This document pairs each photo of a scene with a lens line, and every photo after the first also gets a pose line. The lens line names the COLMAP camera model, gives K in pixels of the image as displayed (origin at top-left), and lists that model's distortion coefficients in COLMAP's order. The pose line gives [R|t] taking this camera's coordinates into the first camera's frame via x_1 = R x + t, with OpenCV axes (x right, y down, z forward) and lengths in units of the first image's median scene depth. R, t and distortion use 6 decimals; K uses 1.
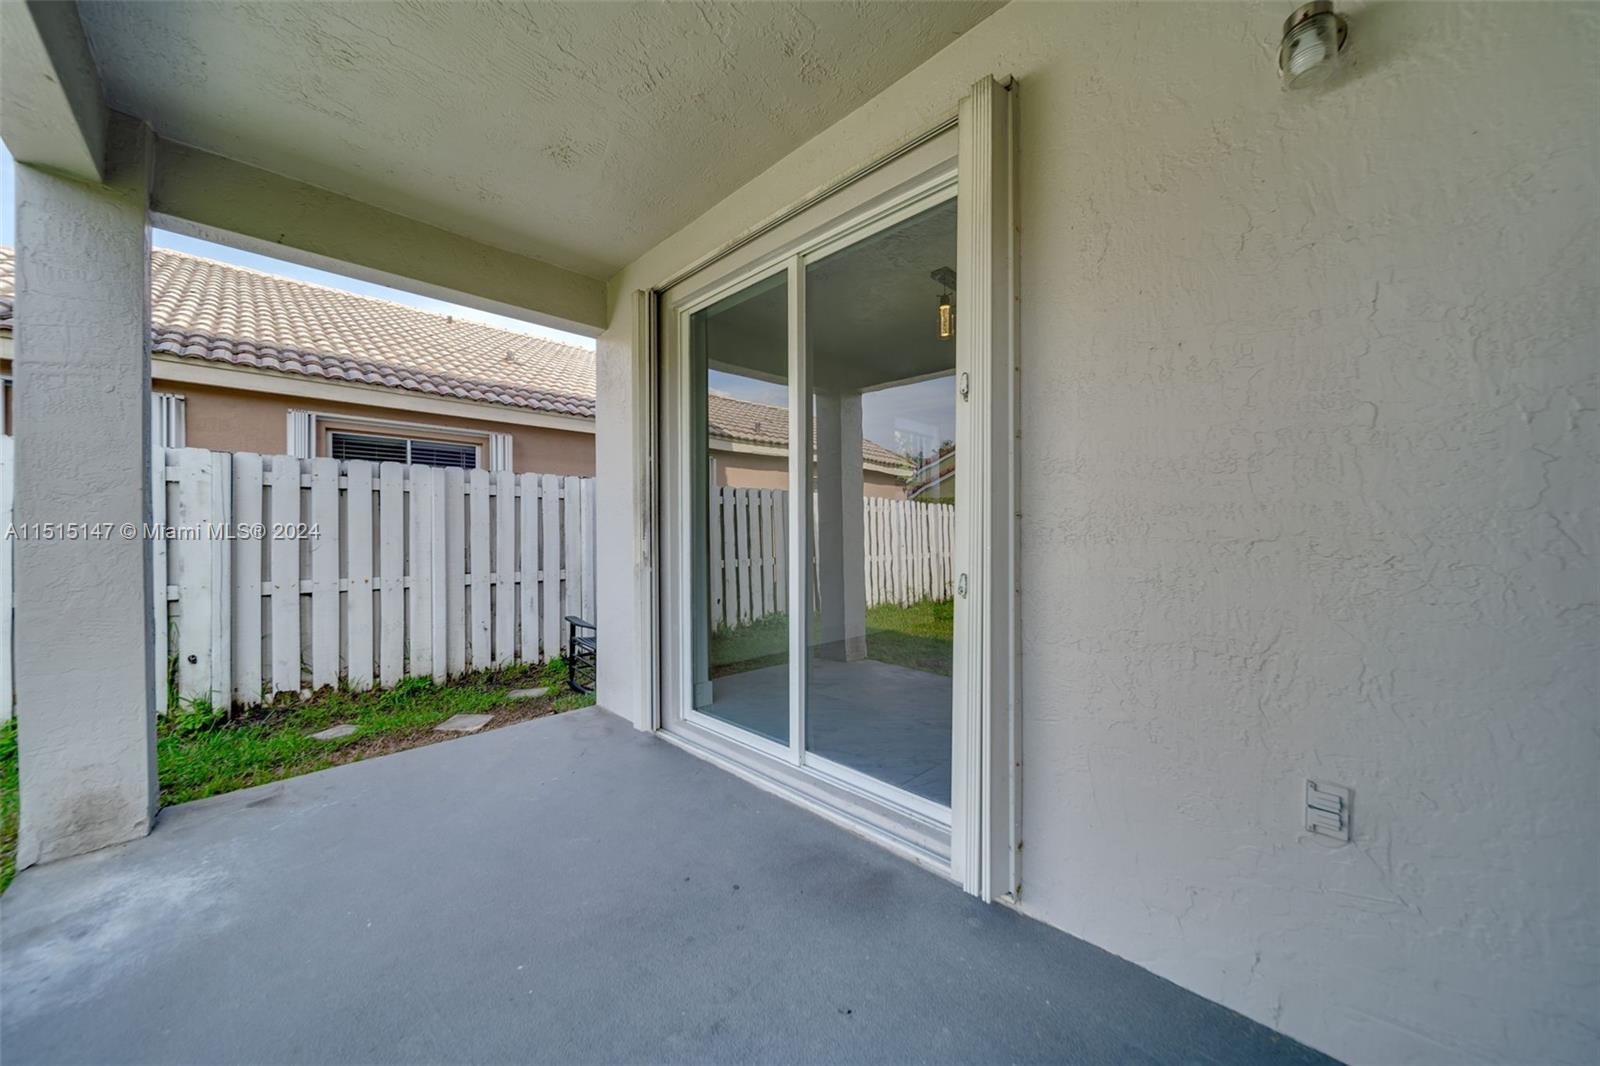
lens RADIAL K [[561.9, 0, 803.1], [0, 561.9, 529.7], [0, 0, 1]] dist [-0.002523, -0.001426]
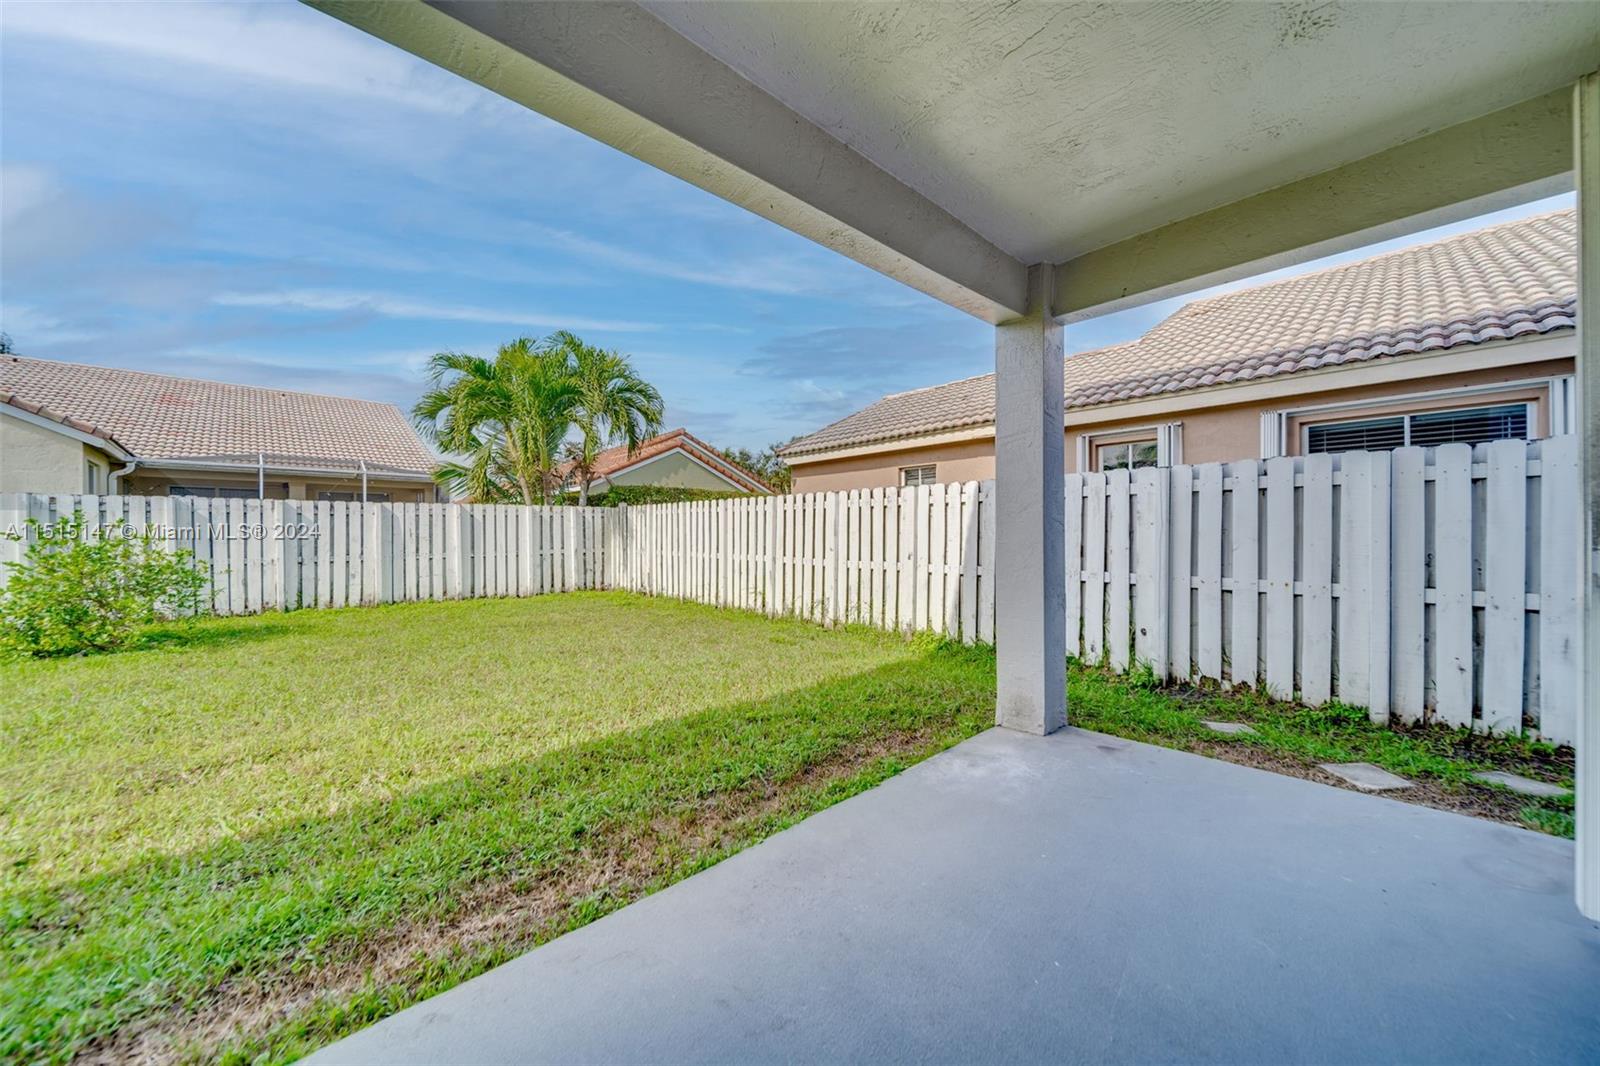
lens RADIAL K [[561.9, 0, 790.0], [0, 561.9, 537.2], [0, 0, 1]] dist [-0.002523, -0.001426]
pose [[-0.066090, 0.007109, -0.997788, 0.218787], [0.011277, 0.999916, 0.006378, -0.002529], [0.997750, -0.010831, -0.066164, 0.245568]]
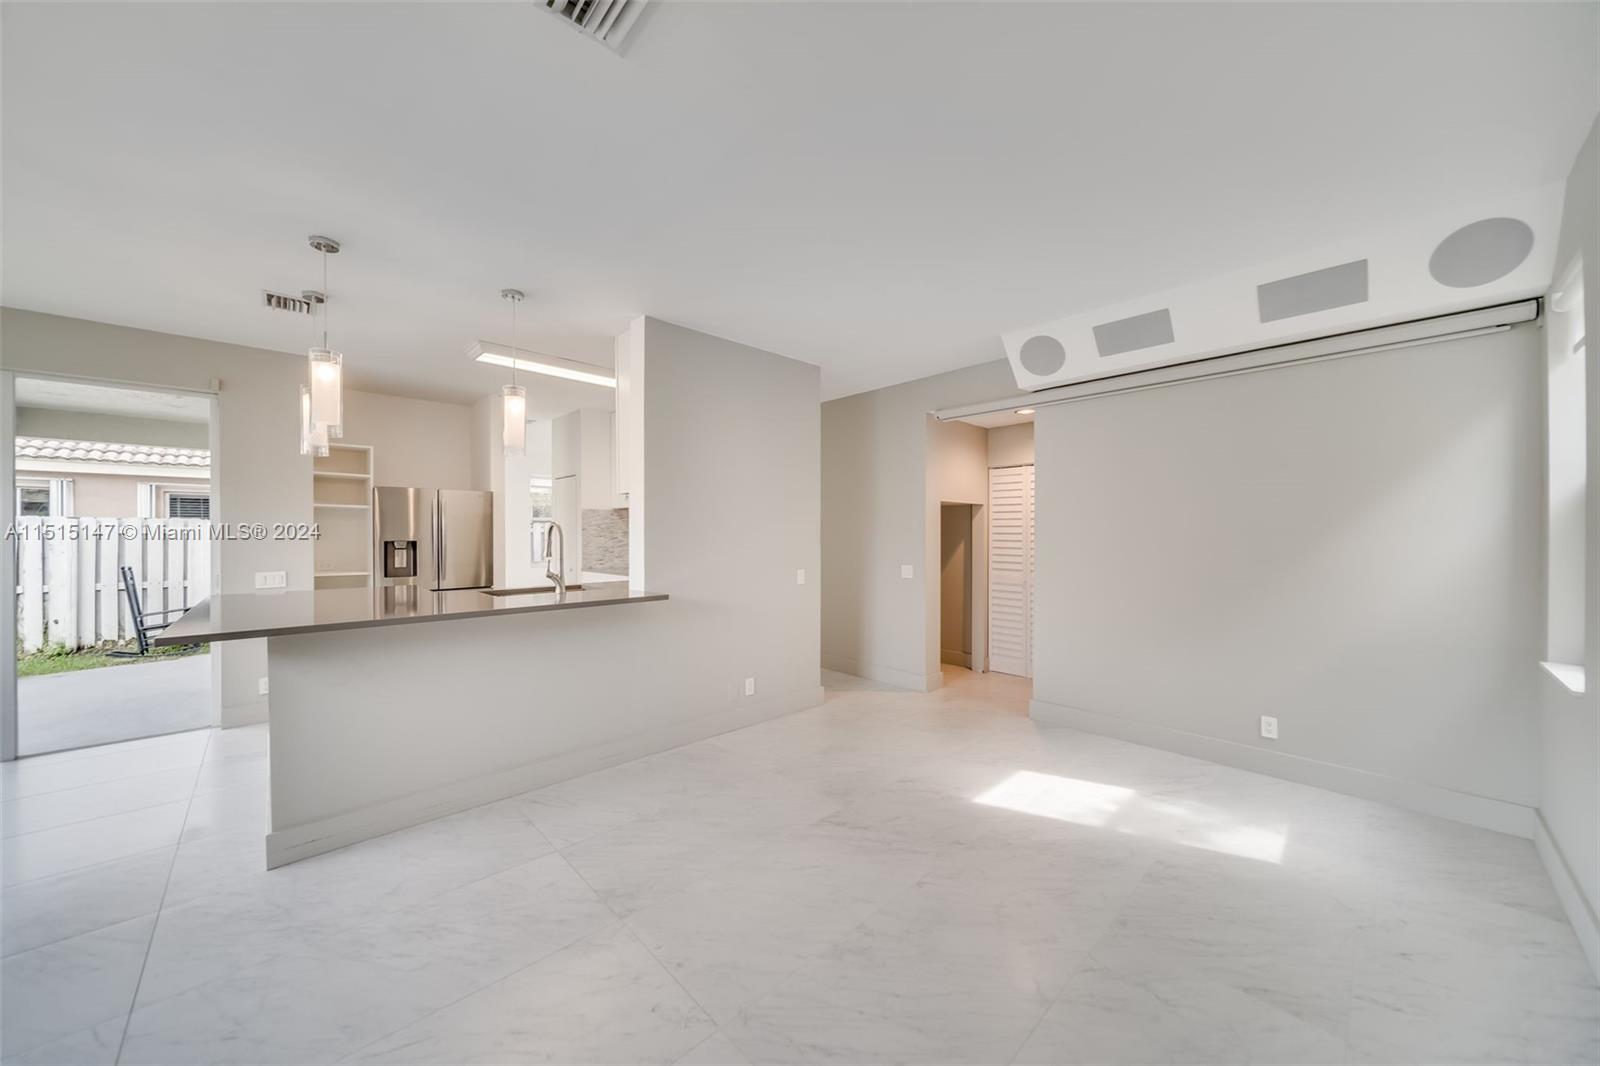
lens RADIAL K [[561.9, 0, 800.1], [0, 561.9, 531.0], [0, 0, 1]] dist [-0.002523, -0.001426]
pose [[0.999277, -0.004476, -0.037758, 1.463103], [0.004705, 0.999971, 0.005991, -0.082525], [0.037730, -0.006165, 0.999269, -0.790203]]
